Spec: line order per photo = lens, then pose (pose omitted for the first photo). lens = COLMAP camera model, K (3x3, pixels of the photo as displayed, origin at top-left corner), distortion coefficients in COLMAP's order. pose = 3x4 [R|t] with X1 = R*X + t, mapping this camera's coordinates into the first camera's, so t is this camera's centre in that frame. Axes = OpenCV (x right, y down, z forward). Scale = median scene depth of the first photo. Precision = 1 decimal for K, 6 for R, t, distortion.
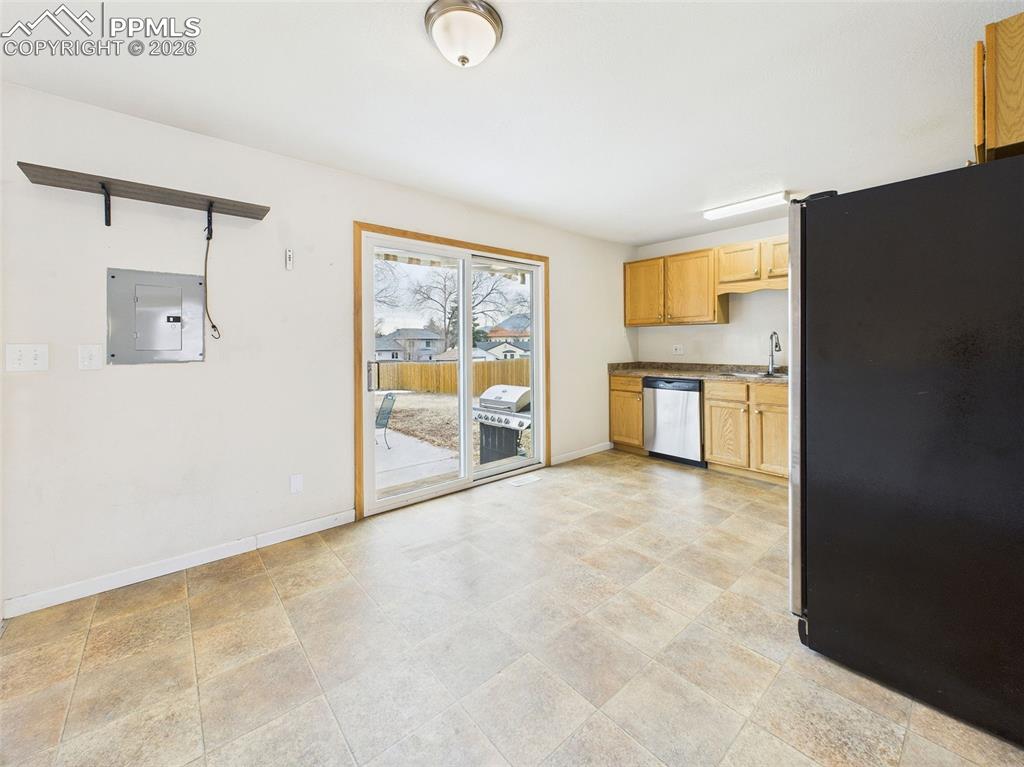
lens RADIAL K [[409.0, 0, 511.2], [0, 409.0, 342.0], [0, 0, 1]] dist [0.004052, -0.000025]
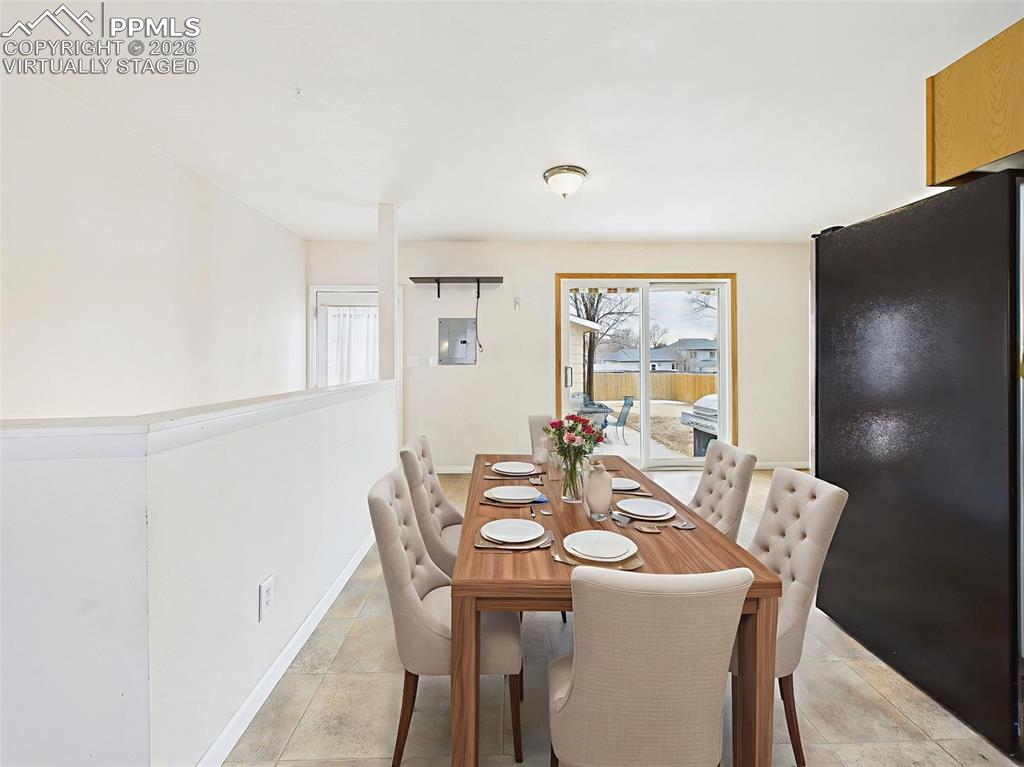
lens RADIAL K [[411.2, 0, 511.1], [0, 411.2, 354.7], [0, 0, 1]] dist [0.006280, -0.000473]
pose [[0.779568, 0.001053, -0.626316, 0.308707], [0.002234, 0.999988, 0.004461, -0.002379], [0.626313, -0.004877, 0.779556, -0.199921]]
